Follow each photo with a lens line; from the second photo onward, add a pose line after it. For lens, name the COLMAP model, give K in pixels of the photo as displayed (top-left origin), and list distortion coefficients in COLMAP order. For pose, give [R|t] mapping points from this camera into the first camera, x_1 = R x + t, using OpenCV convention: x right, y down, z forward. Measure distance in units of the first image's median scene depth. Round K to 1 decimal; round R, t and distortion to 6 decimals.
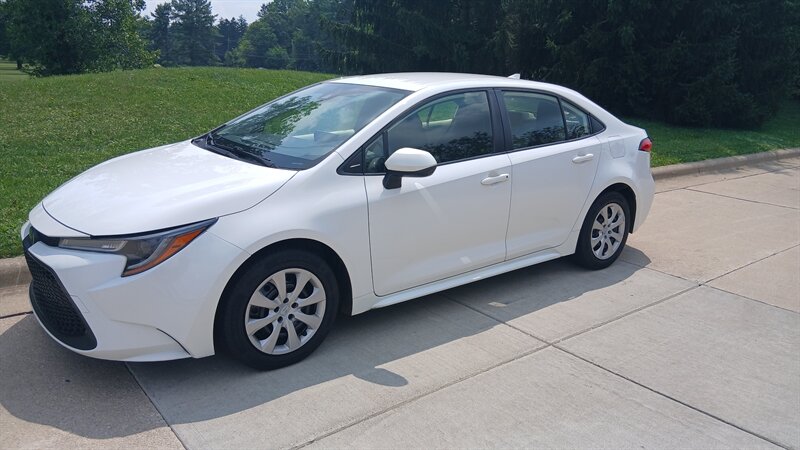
lens RADIAL K [[593.7, 0, 400.6], [0, 593.7, 221.1], [0, 0, 1]] dist [0.088079, -0.151505]
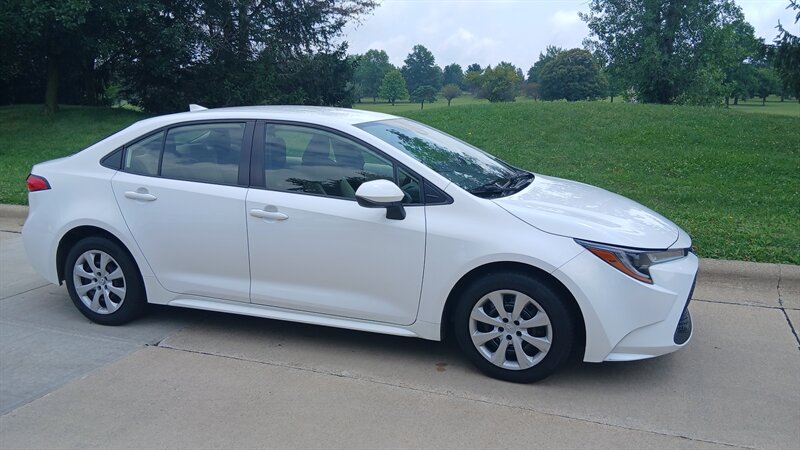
lens RADIAL K [[600.7, 0, 401.5], [0, 600.7, 223.8], [0, 0, 1]] dist [0.098295, -0.167277]
pose [[0.515597, 0.141069, -0.845138, 1.194156], [-0.187156, 0.981078, 0.049581, -0.158154], [0.836141, 0.132609, 0.532243, 0.725940]]
